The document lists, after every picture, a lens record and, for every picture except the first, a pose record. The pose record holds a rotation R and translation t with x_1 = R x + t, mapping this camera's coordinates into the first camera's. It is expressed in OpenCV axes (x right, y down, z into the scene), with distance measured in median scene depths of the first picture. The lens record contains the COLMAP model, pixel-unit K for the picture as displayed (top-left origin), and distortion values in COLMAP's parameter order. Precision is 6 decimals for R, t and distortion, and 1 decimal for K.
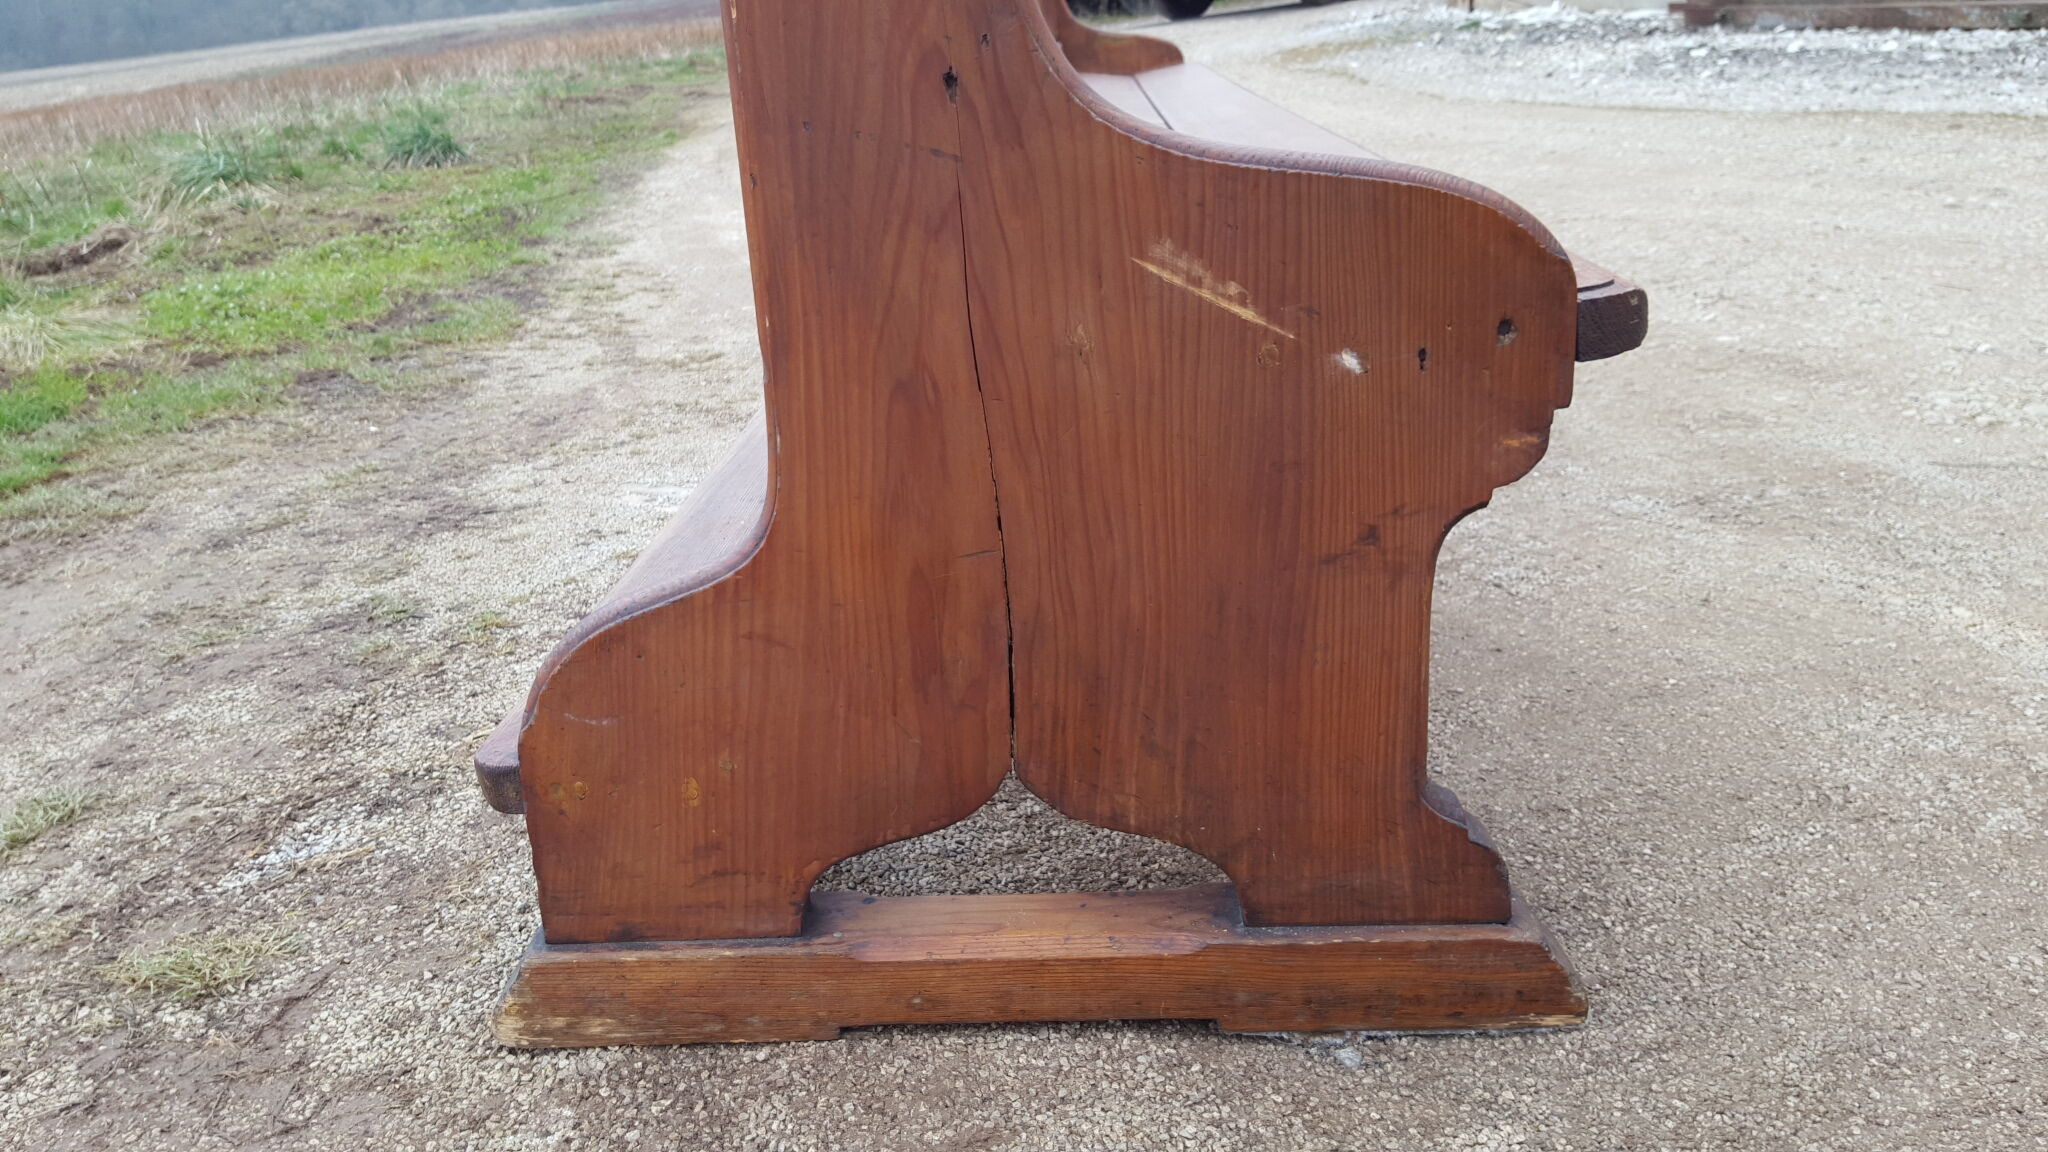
lens RADIAL K [[1591.2, 0, 972.2], [0, 1591.2, 571.2], [0, 0, 1]] dist [0.082078, -0.166714]
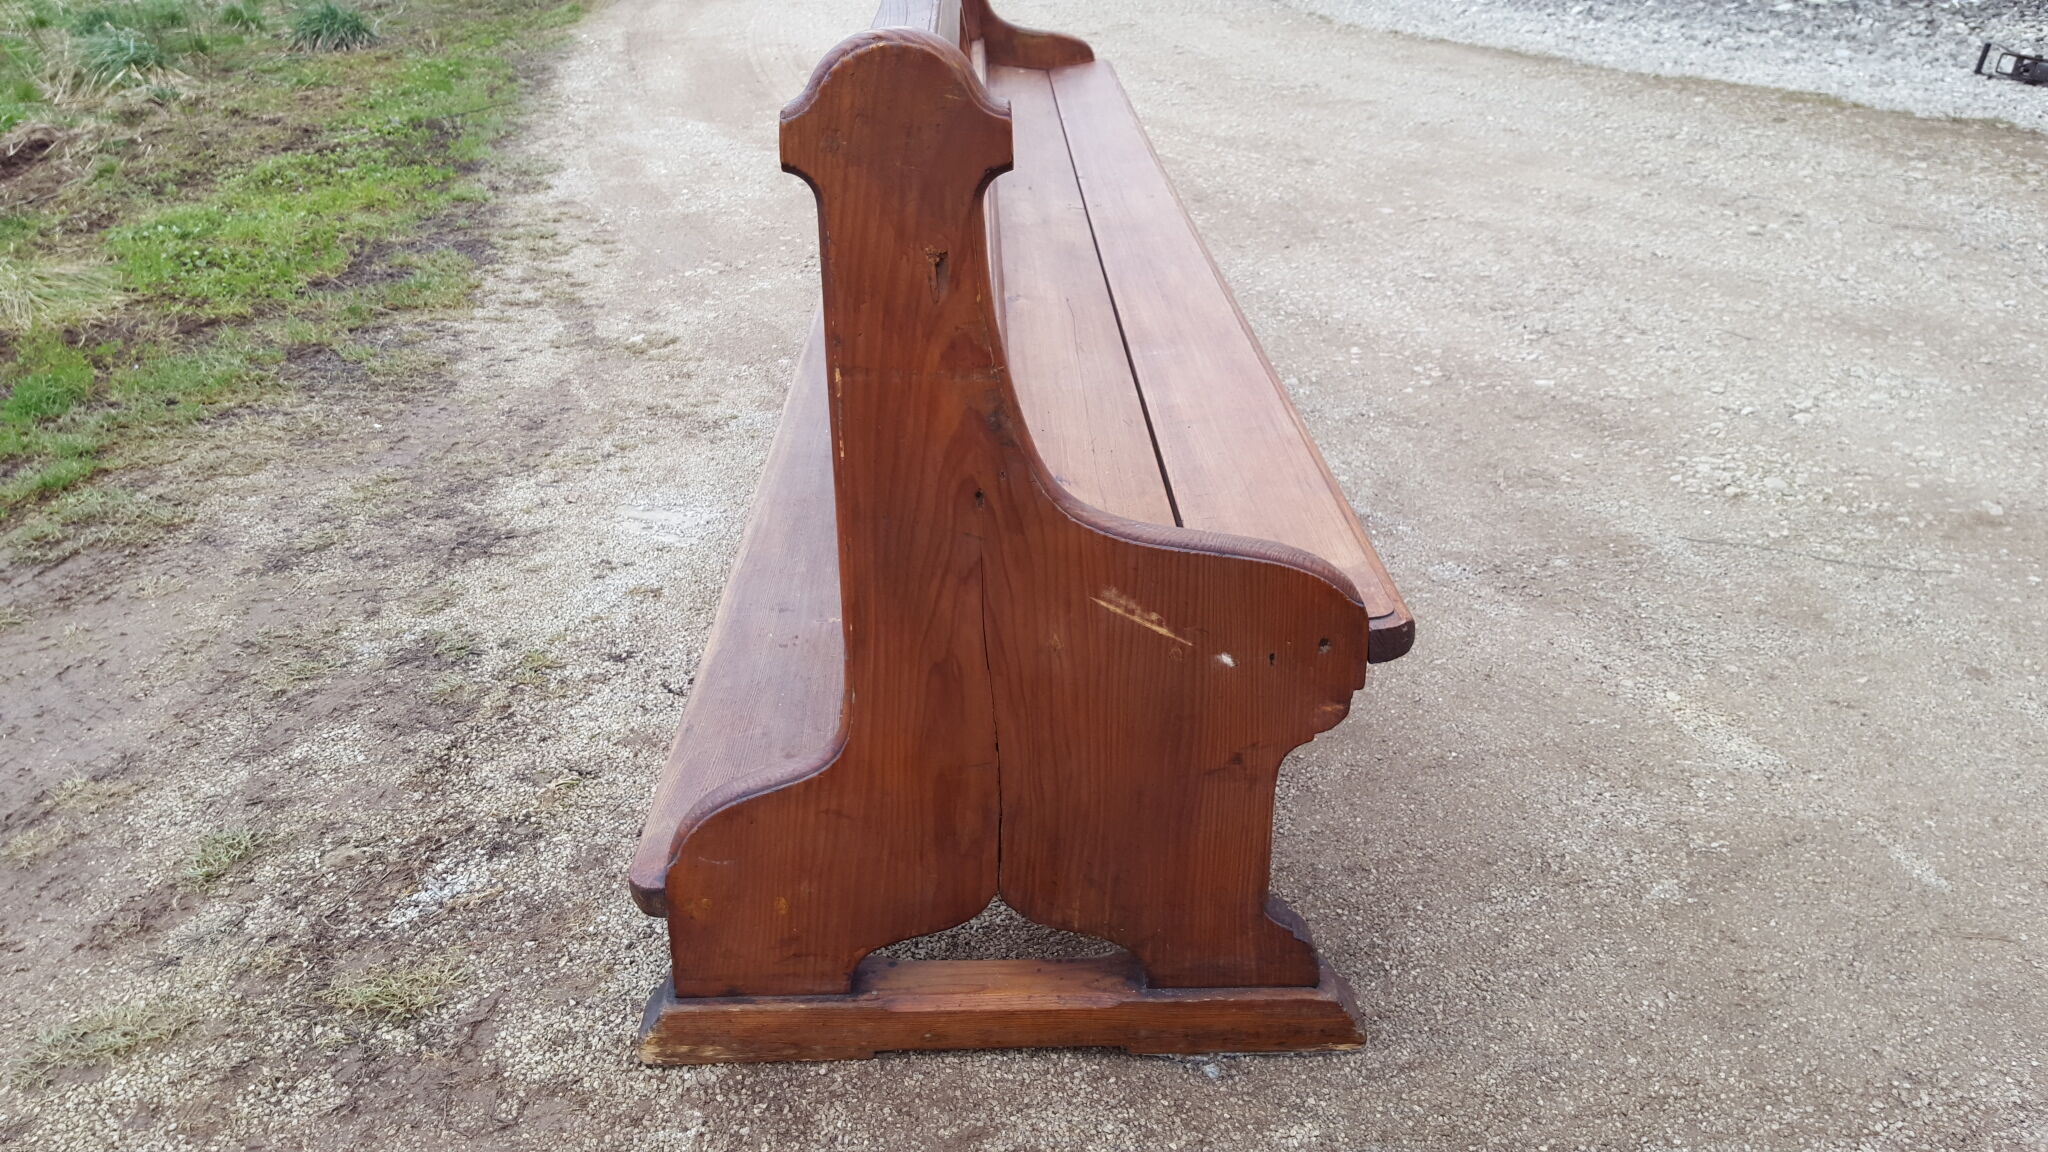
lens RADIAL K [[1650.8, 0, 947.9], [0, 1650.8, 539.6], [0, 0, 1]] dist [0.145245, -0.326133]
pose [[0.997641, 0.010379, 0.067856, -0.123199], [-0.018142, 0.993221, 0.114813, -0.361676], [-0.066204, -0.115773, 0.991067, -0.480576]]
